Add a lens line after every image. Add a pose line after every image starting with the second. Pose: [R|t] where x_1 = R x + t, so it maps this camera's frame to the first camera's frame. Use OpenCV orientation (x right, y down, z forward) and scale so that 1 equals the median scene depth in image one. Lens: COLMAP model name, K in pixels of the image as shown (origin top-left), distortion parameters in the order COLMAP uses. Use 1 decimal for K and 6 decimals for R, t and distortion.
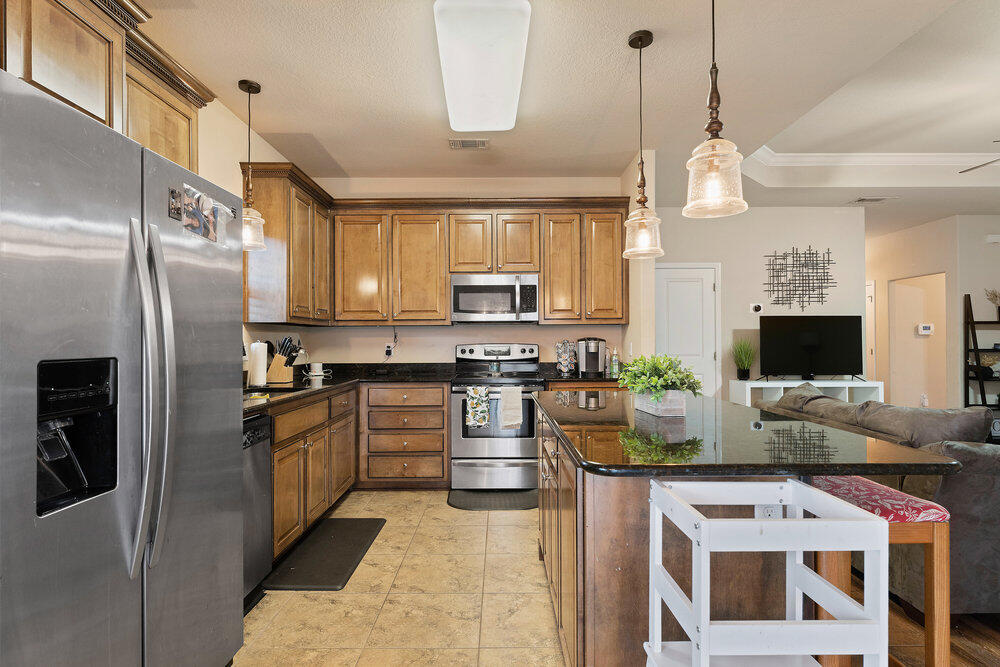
lens RADIAL K [[520.5, 0, 494.5], [0, 520.5, 335.5], [0, 0, 1]] dist [0.004030, -0.000580]
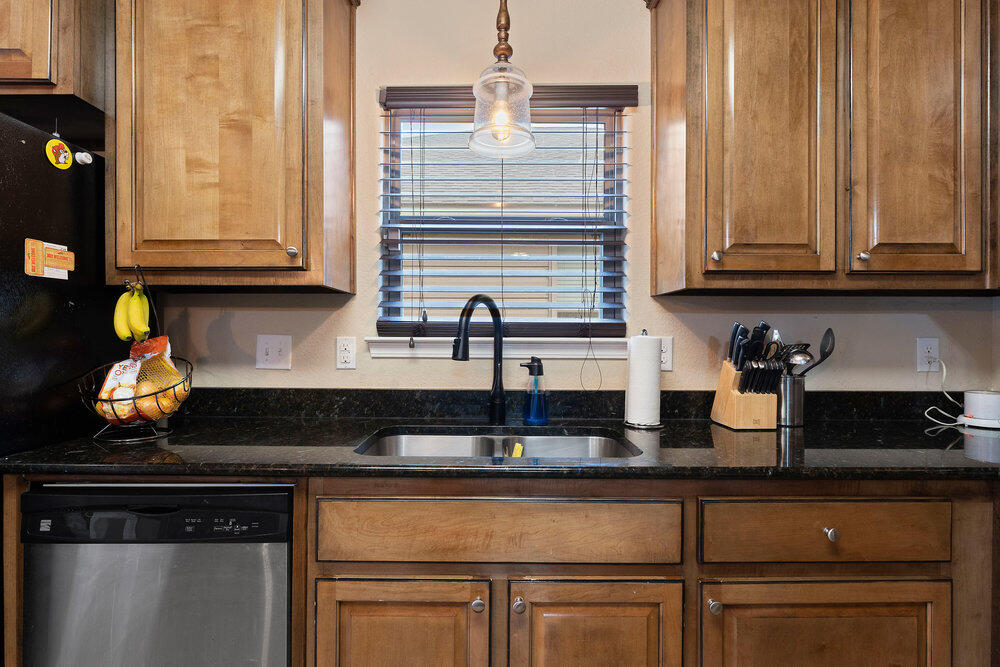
lens RADIAL K [[482.0, 0, 495.5], [0, 482.0, 336.5], [0, 0, 1]] dist [-0.005089, -0.001289]
pose [[0.013493, 0.009758, -0.999861, -0.005708], [0.008011, 0.999919, 0.009866, 0.006480], [0.999877, -0.008143, 0.013414, 0.642129]]
